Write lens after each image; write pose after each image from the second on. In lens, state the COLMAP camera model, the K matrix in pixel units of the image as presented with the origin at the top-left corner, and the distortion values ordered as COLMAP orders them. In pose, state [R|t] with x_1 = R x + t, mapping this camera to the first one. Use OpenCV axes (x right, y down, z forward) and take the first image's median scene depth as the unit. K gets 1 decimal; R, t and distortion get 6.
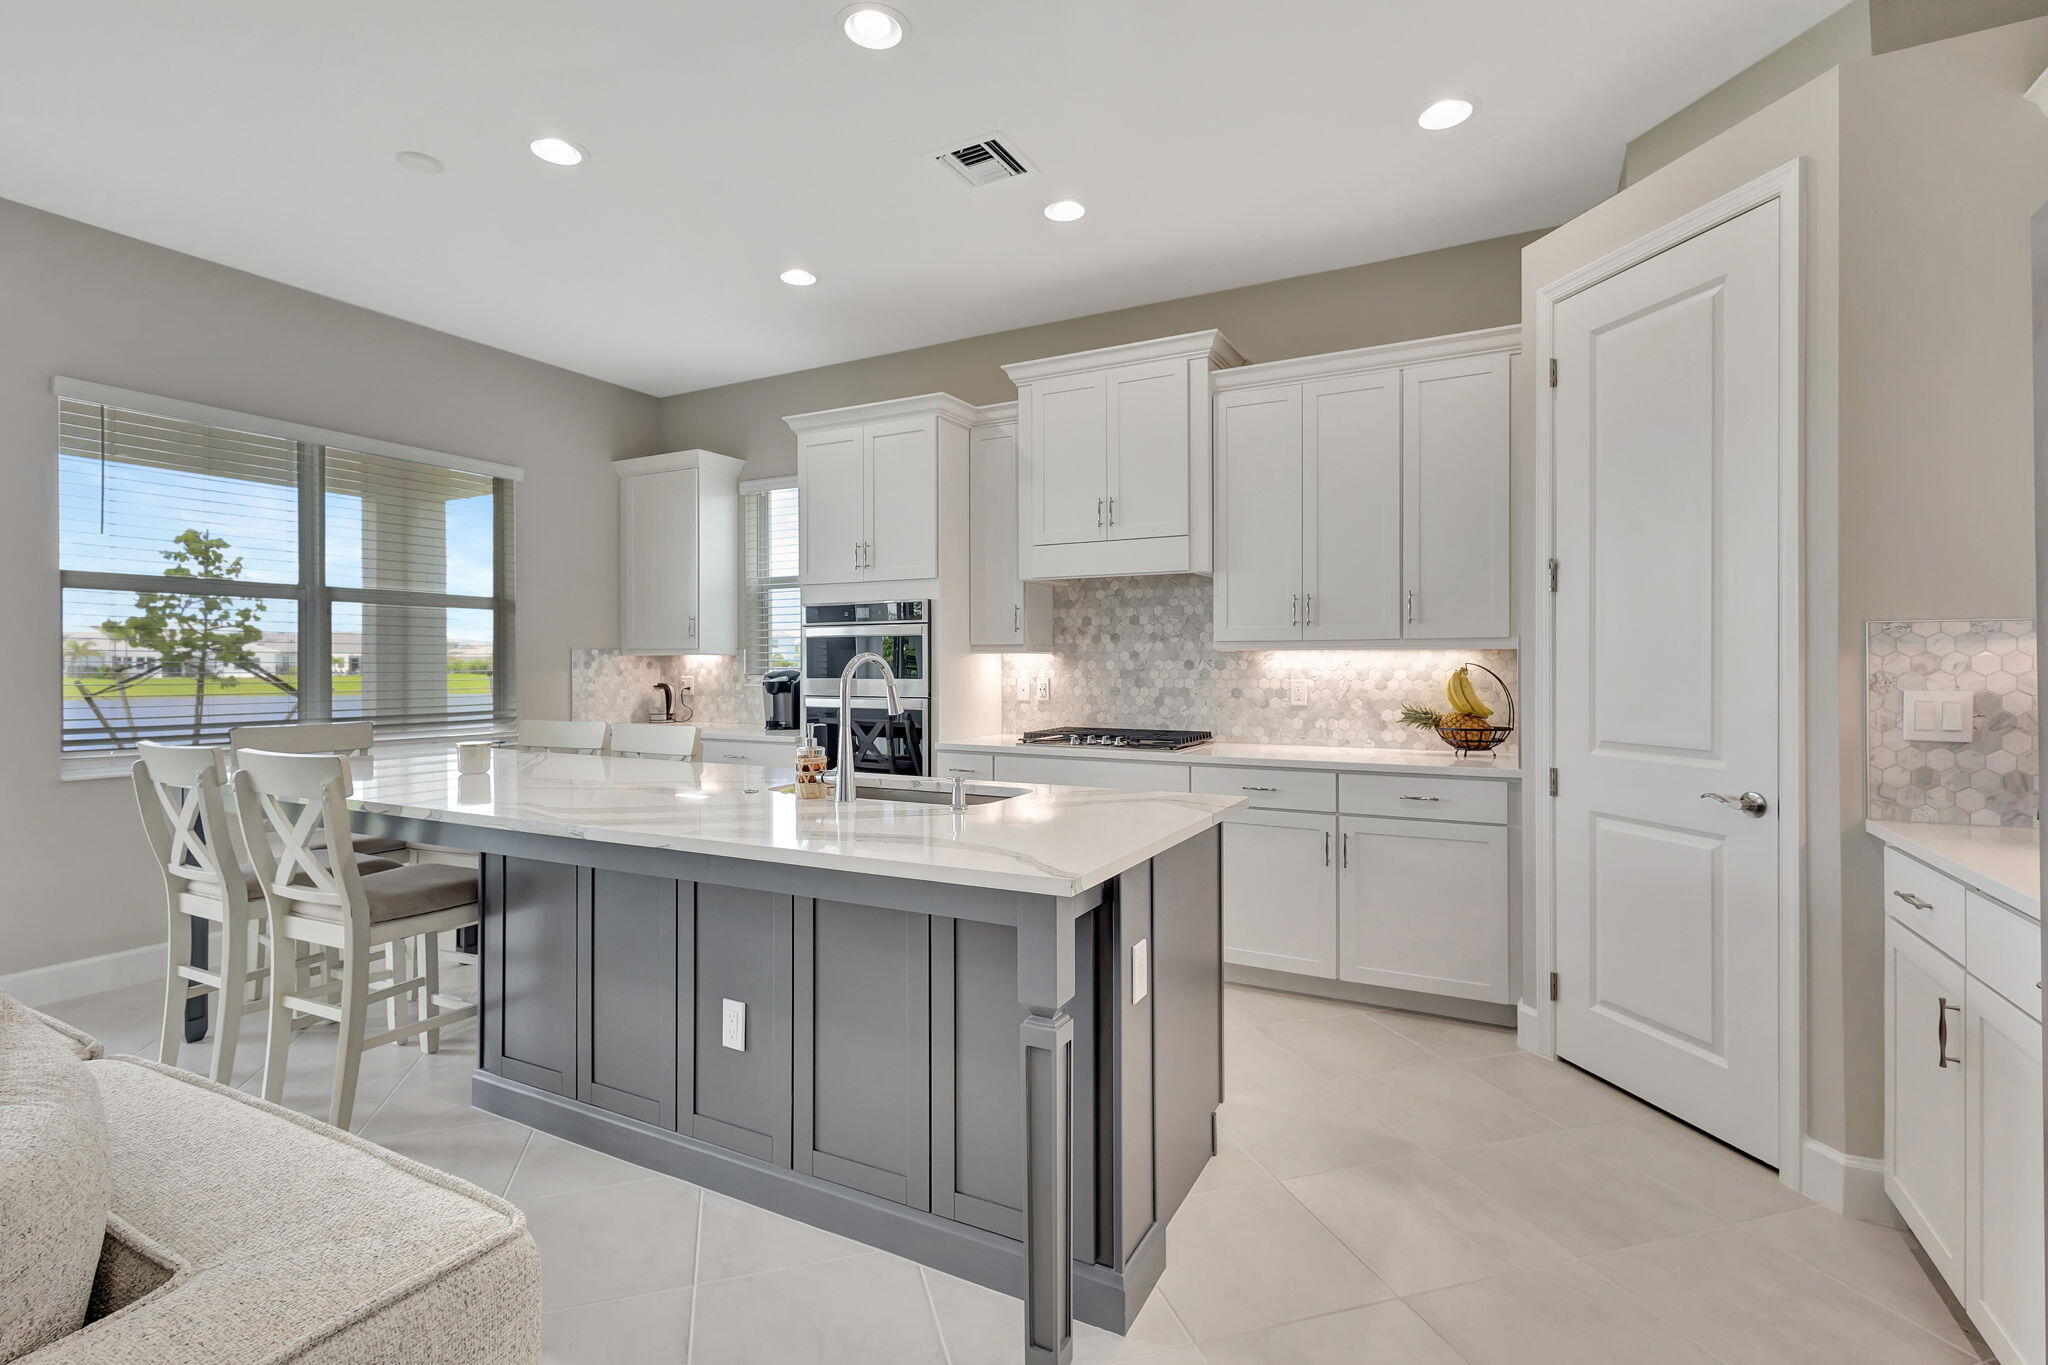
lens RADIAL K [[944.2, 0, 1028.5], [0, 944.2, 664.0], [0, 0, 1]] dist [-0.000877, 0.002151]
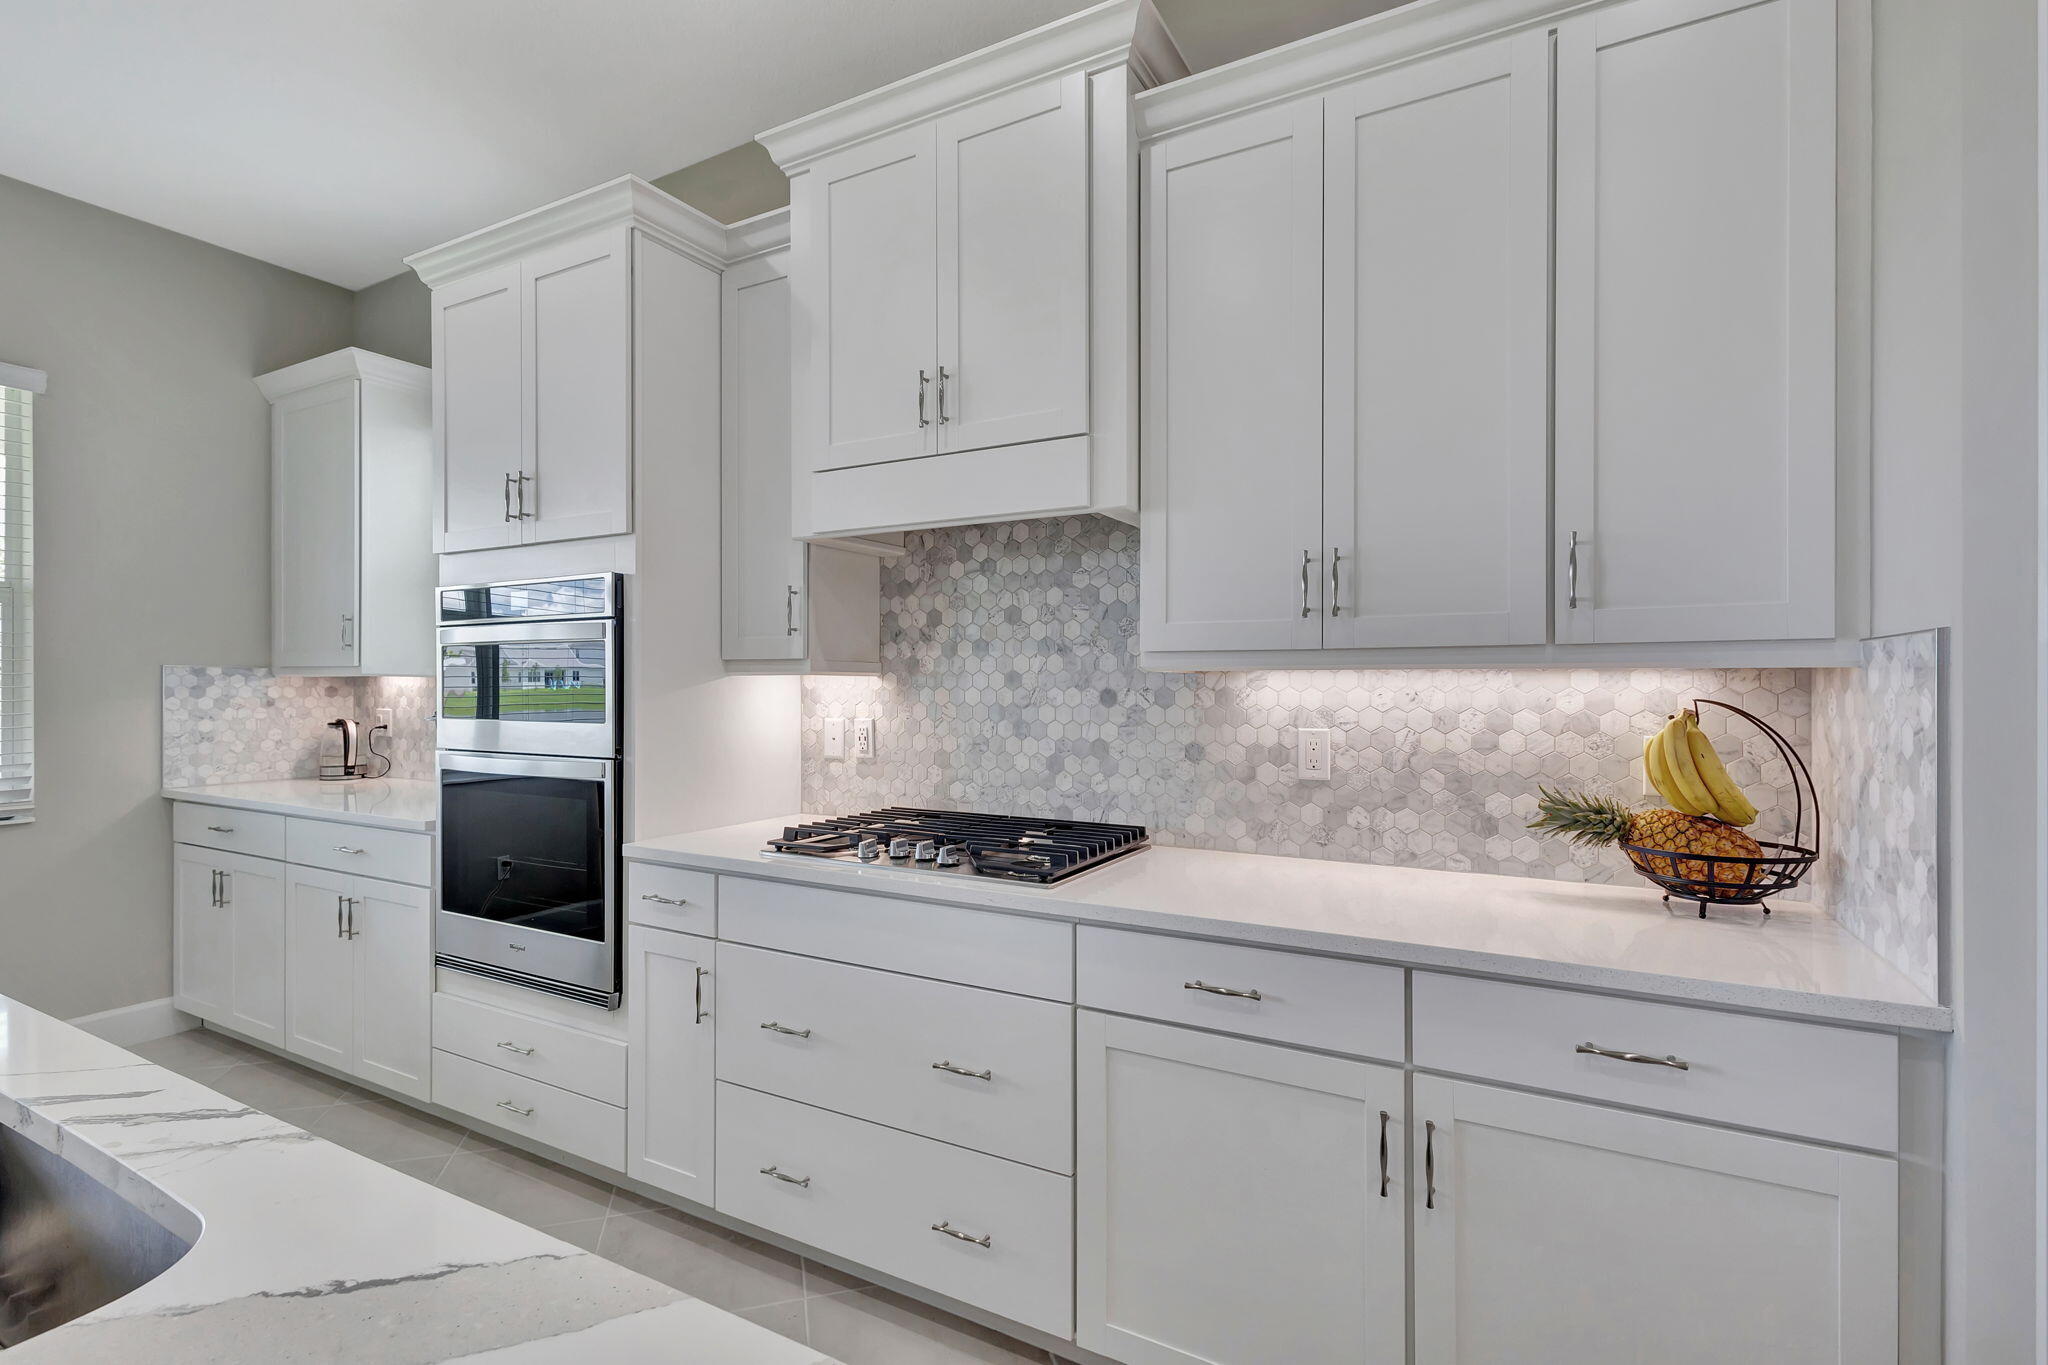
lens RADIAL K [[944.2, 0, 1029.3], [0, 944.2, 684.2], [0, 0, 1]] dist [-0.000877, 0.002151]
pose [[0.999908, 0.002363, -0.013346, 0.131245], [-0.002380, 0.999996, -0.001263, -0.005764], [0.013343, 0.001294, 0.999910, 0.461028]]
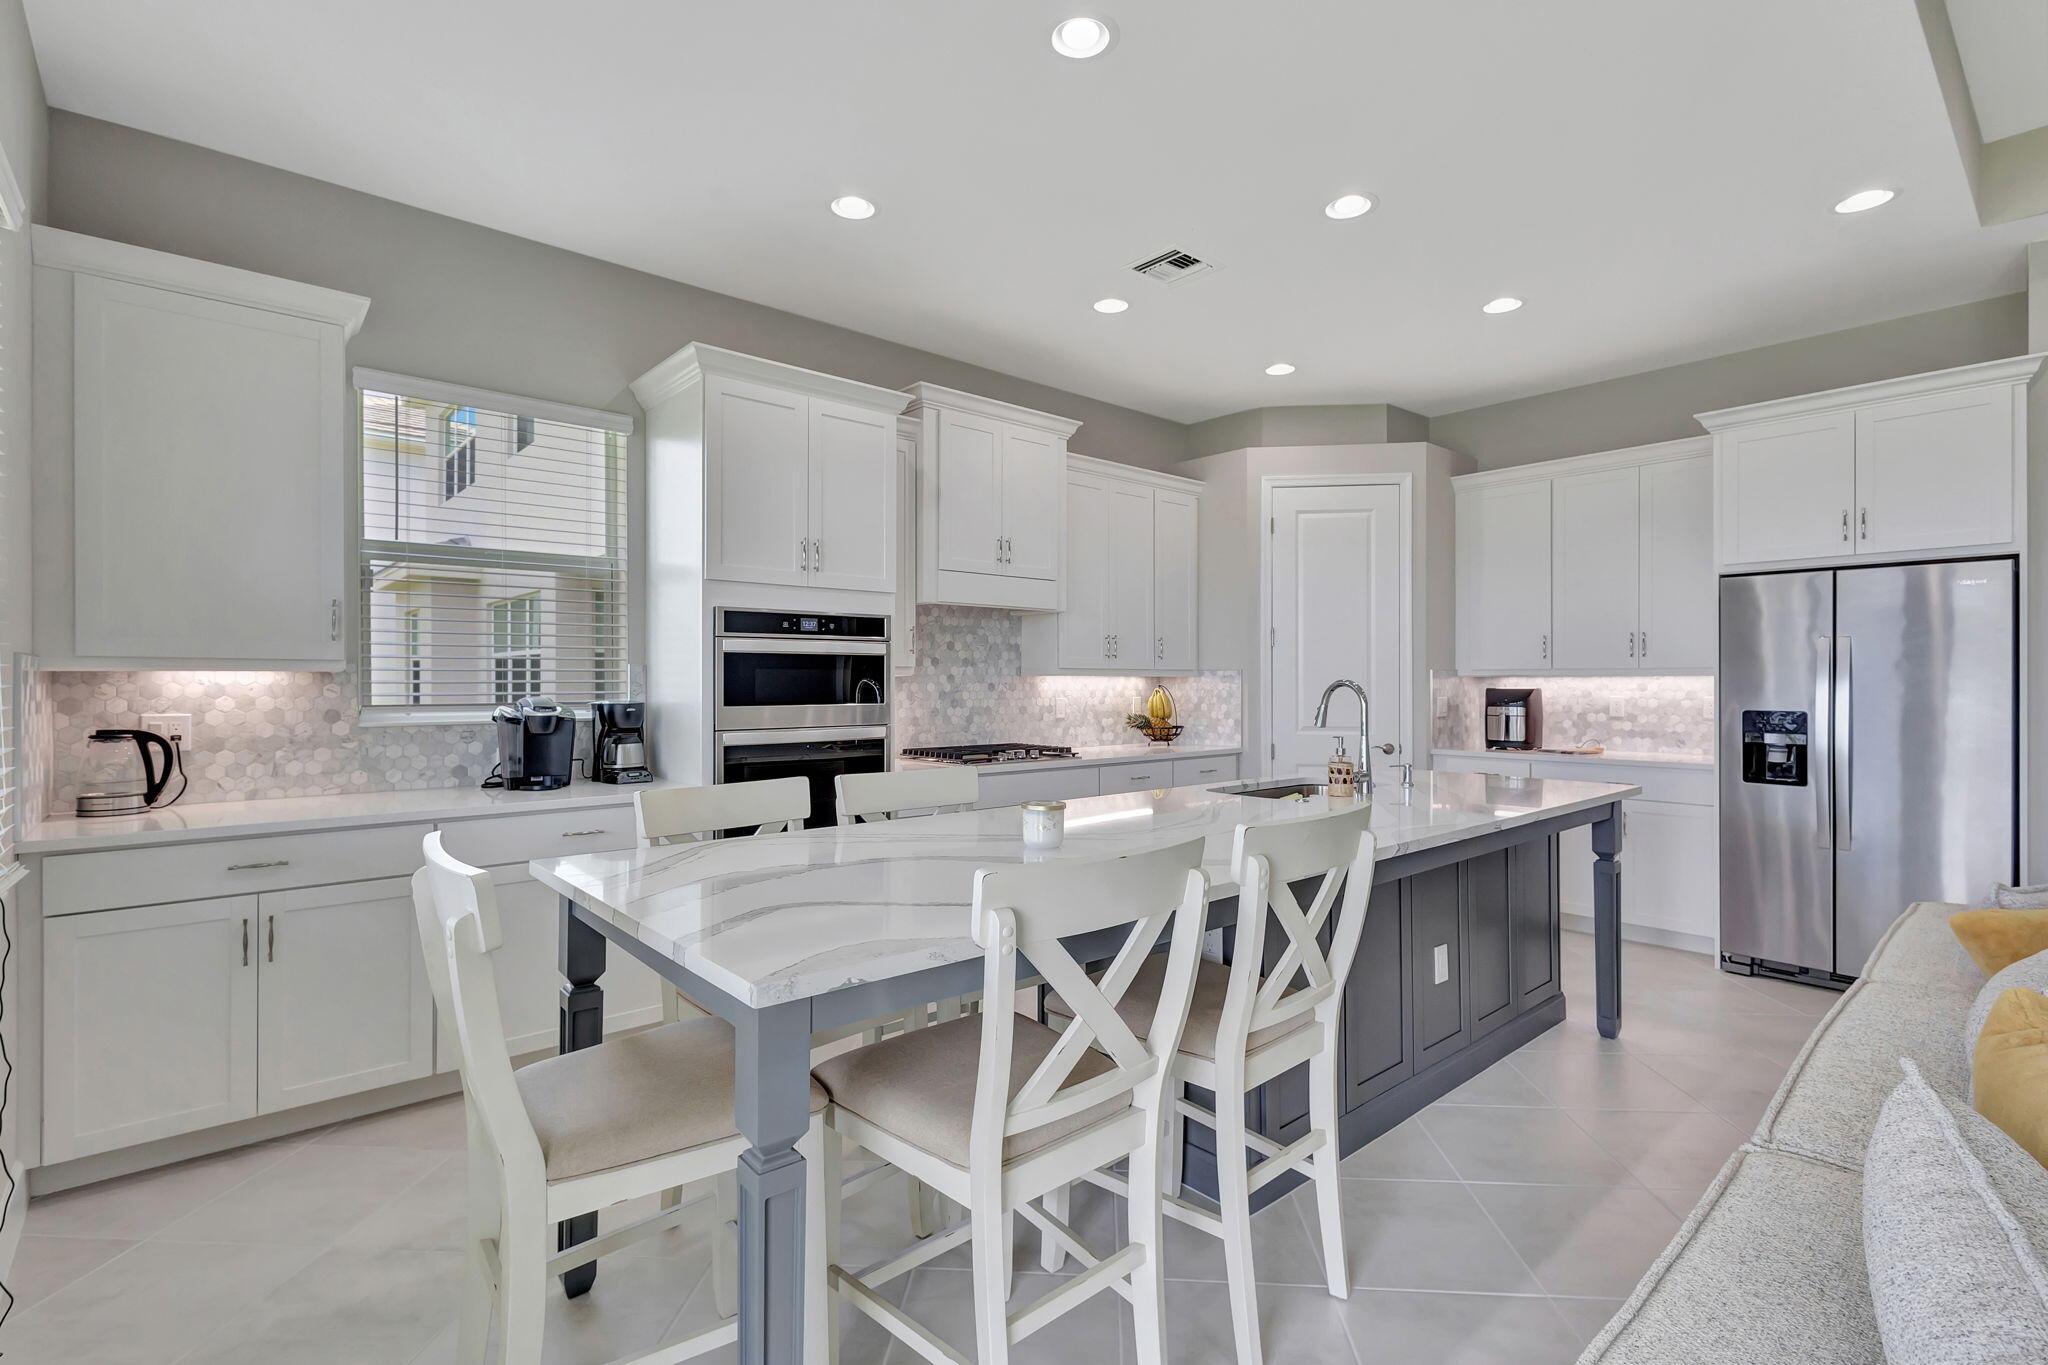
lens RADIAL K [[944.2, 0, 1031.2], [0, 944.2, 675.2], [0, 0, 1]] dist [-0.000877, 0.002151]
pose [[0.352721, 0.007165, 0.935701, -0.884230], [-0.000807, 0.999973, -0.007353, -0.005065], [-0.935728, 0.001839, 0.352717, 0.541402]]
